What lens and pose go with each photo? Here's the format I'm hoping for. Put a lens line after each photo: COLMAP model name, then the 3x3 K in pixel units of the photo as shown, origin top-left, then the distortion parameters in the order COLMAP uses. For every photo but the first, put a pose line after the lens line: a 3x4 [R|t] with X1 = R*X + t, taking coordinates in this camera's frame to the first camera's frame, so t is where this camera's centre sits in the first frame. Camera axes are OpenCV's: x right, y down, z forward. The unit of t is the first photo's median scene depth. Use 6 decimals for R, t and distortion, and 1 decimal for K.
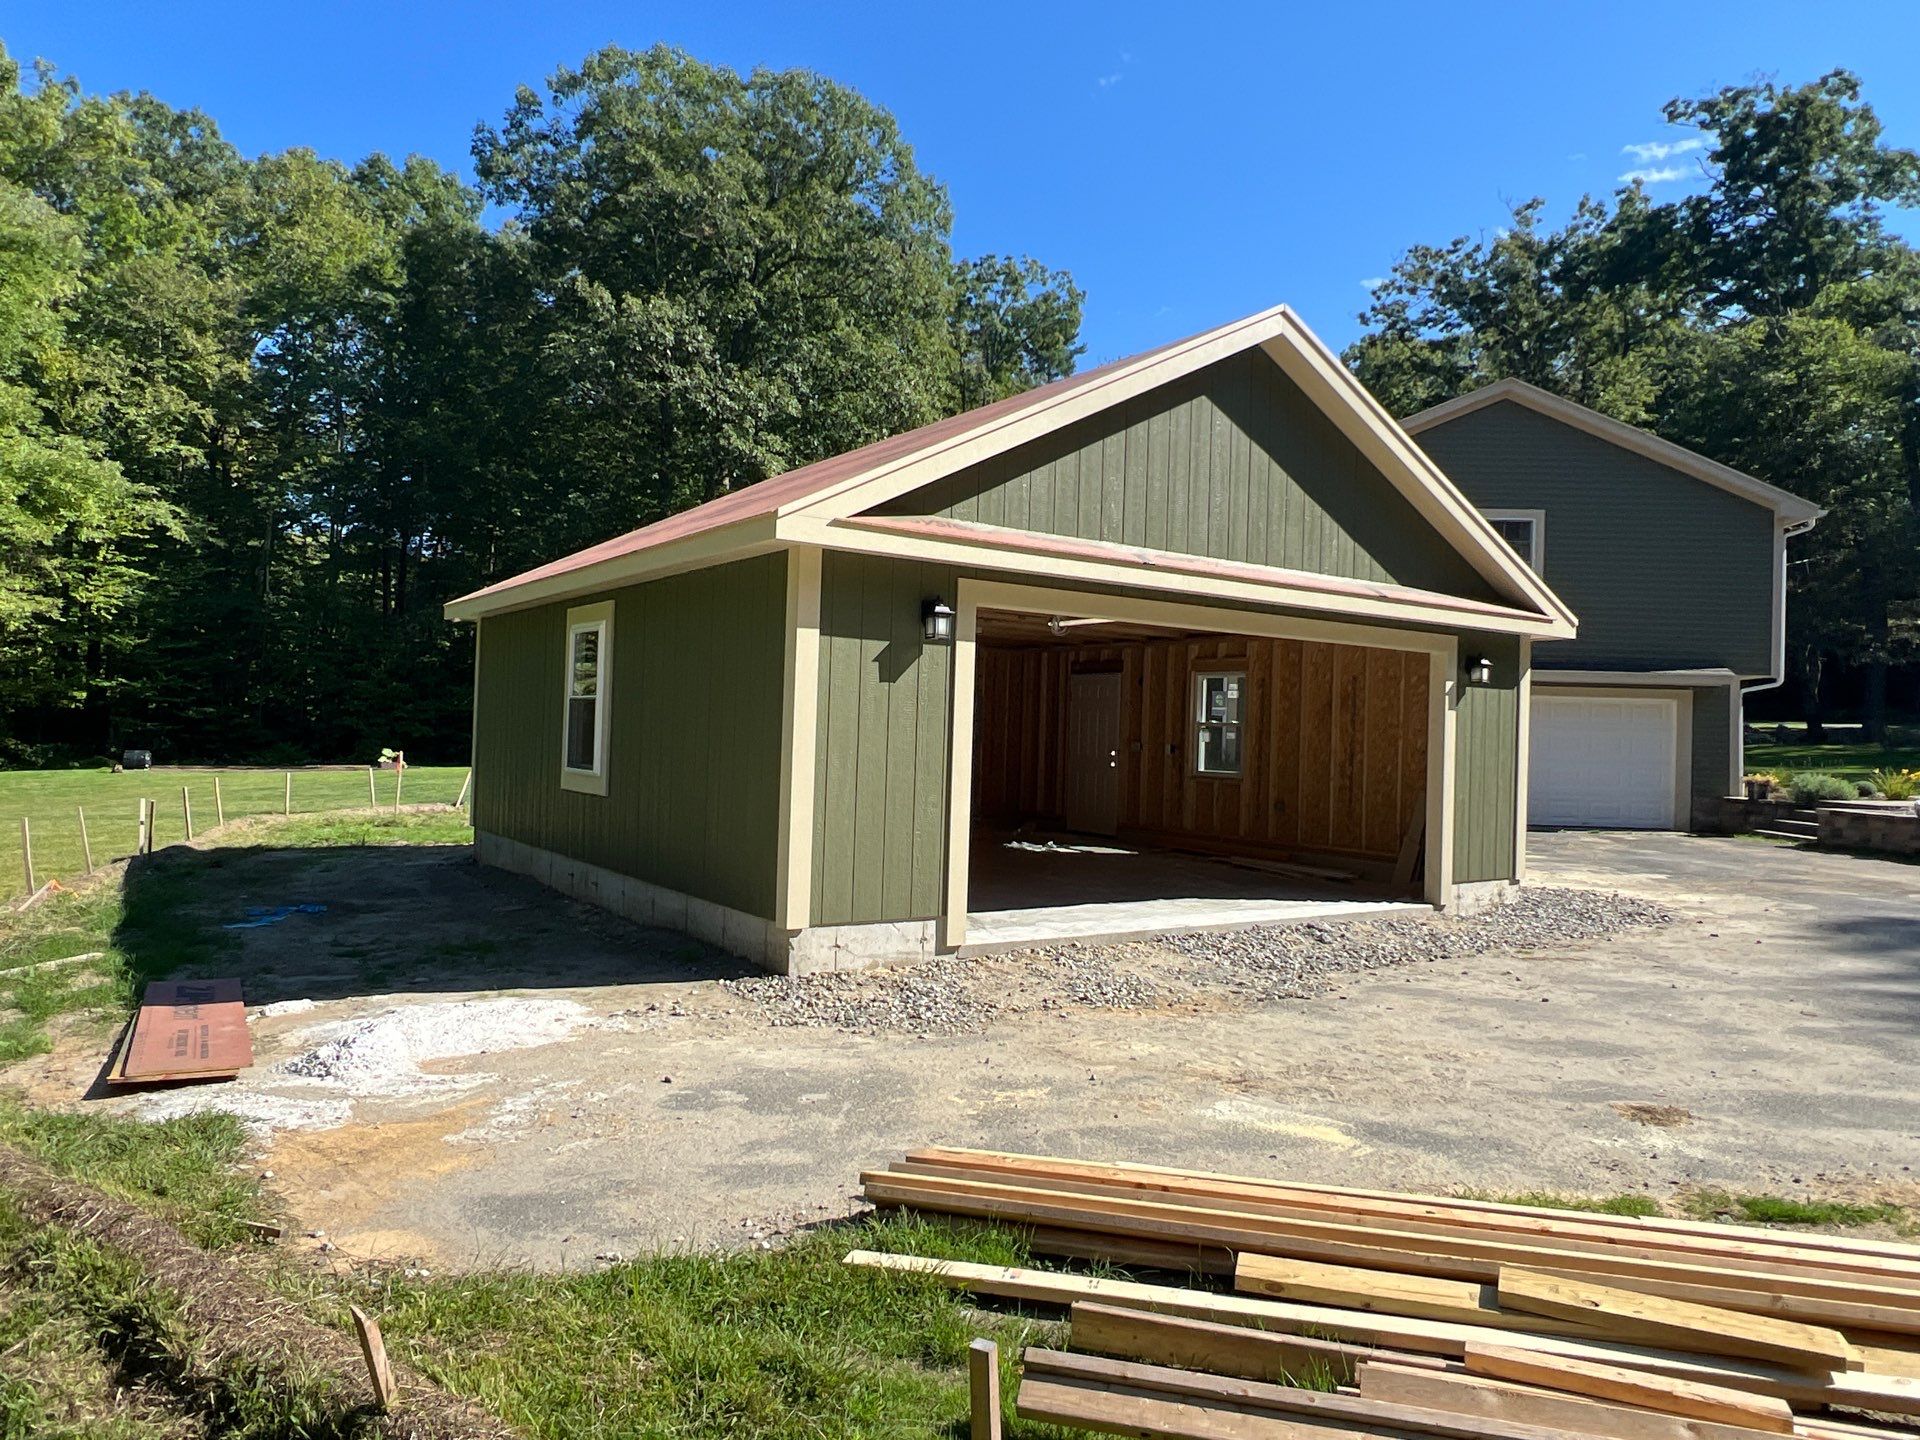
lens RADIAL K [[1278.2, 0, 934.4], [0, 1278.2, 706.8], [0, 0, 1]] dist [0.008061, -0.006189]
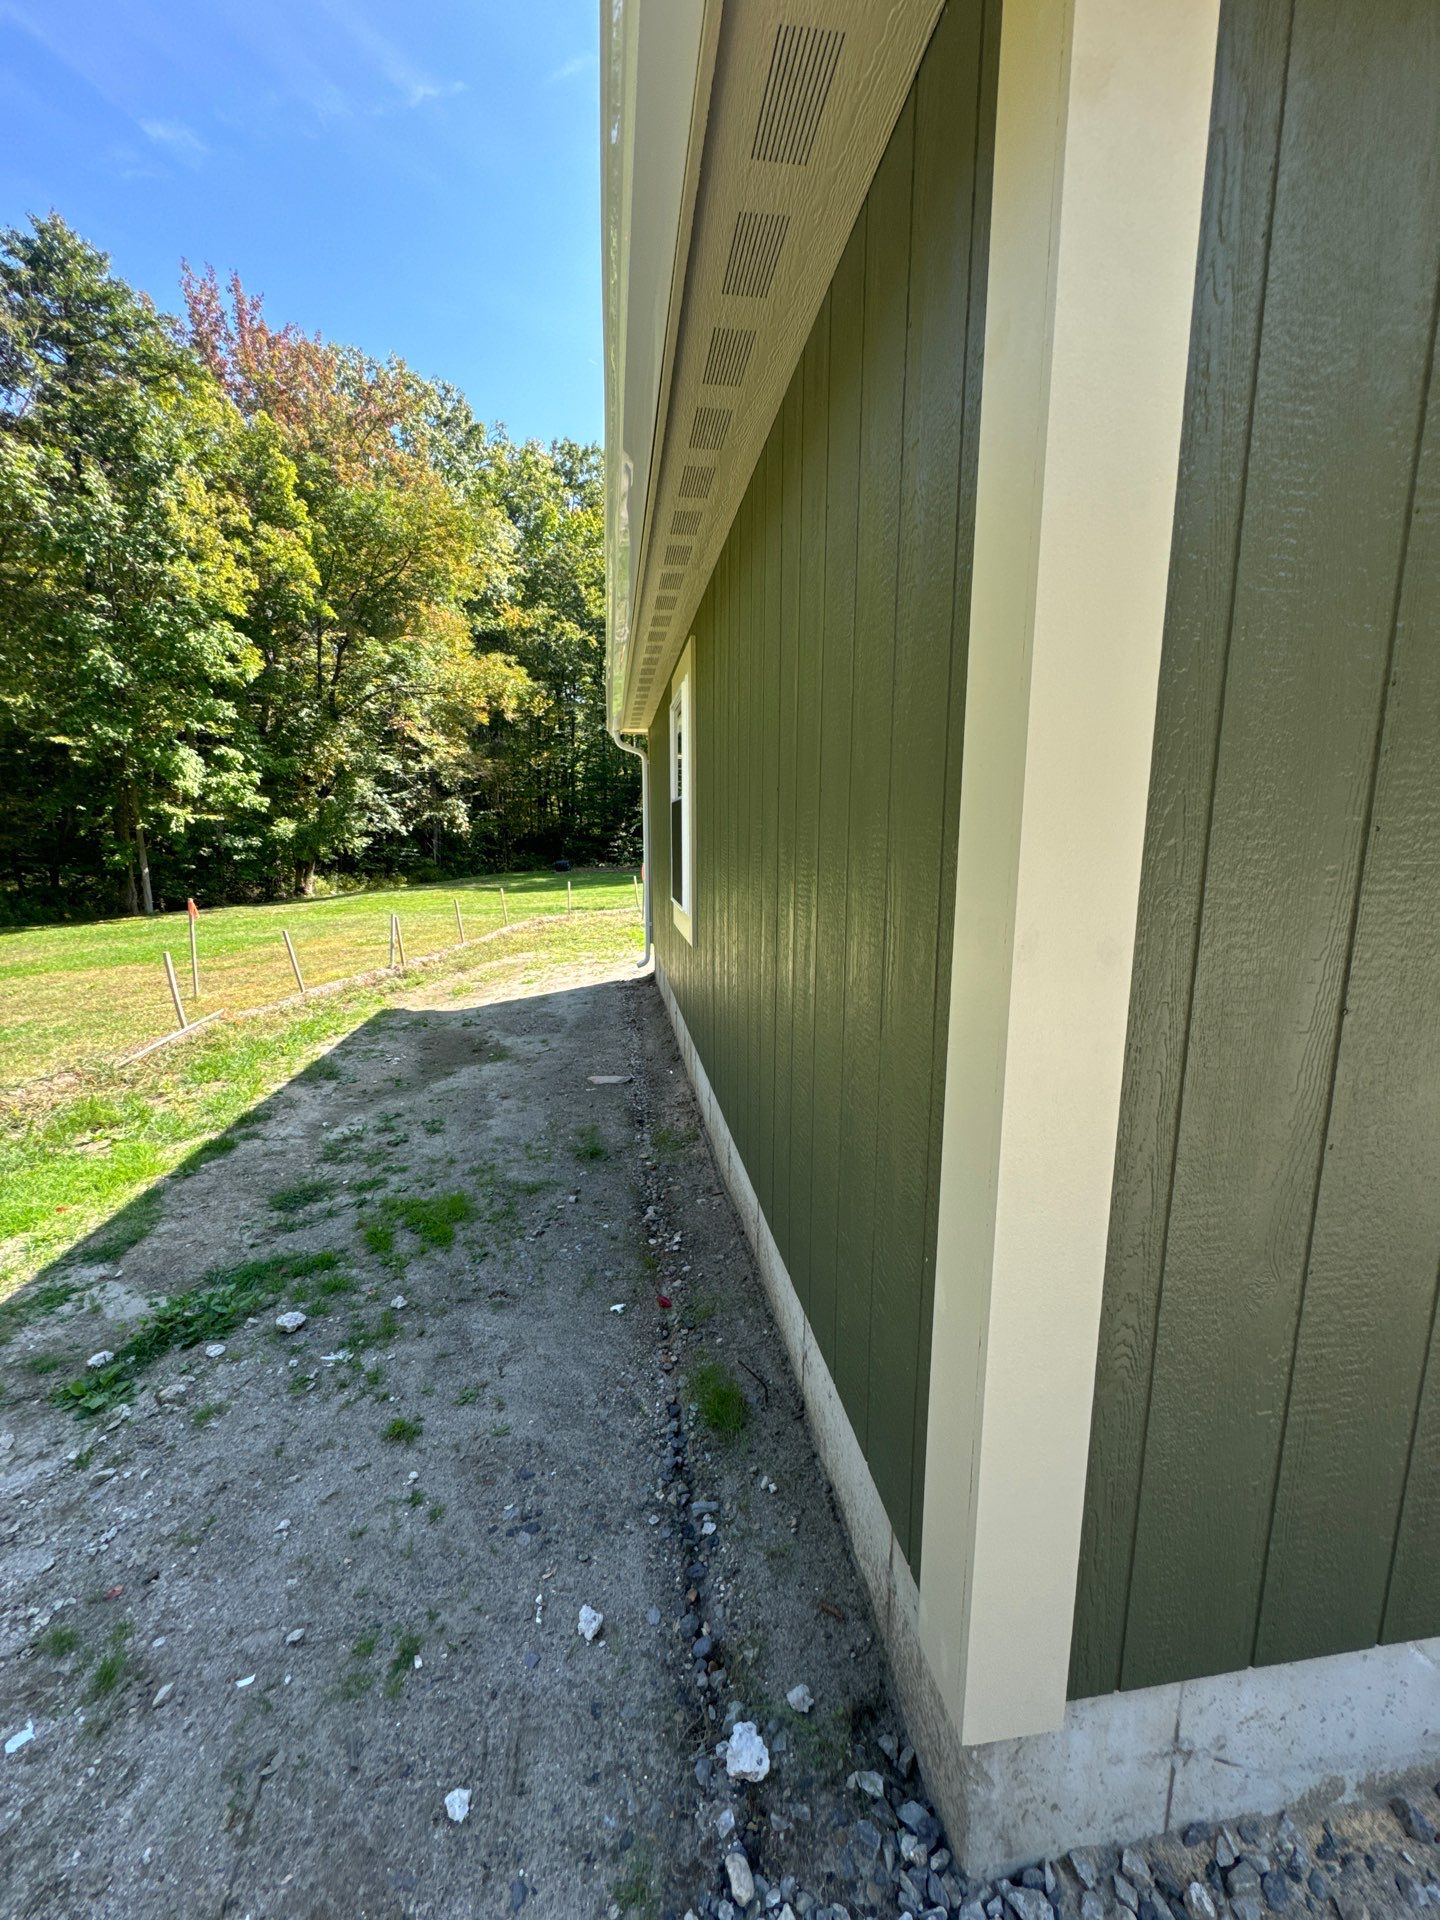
lens RADIAL K [[769.6, 0, 721.1], [0, 769.6, 958.3], [0, 0, 1]] dist [0.001367, 0.000459]
pose [[0.904304, 0.025046, -0.426153, -0.076071], [0.055250, 0.983015, 0.175014, 0.006431], [0.423298, -0.181811, 0.887560, 0.685105]]
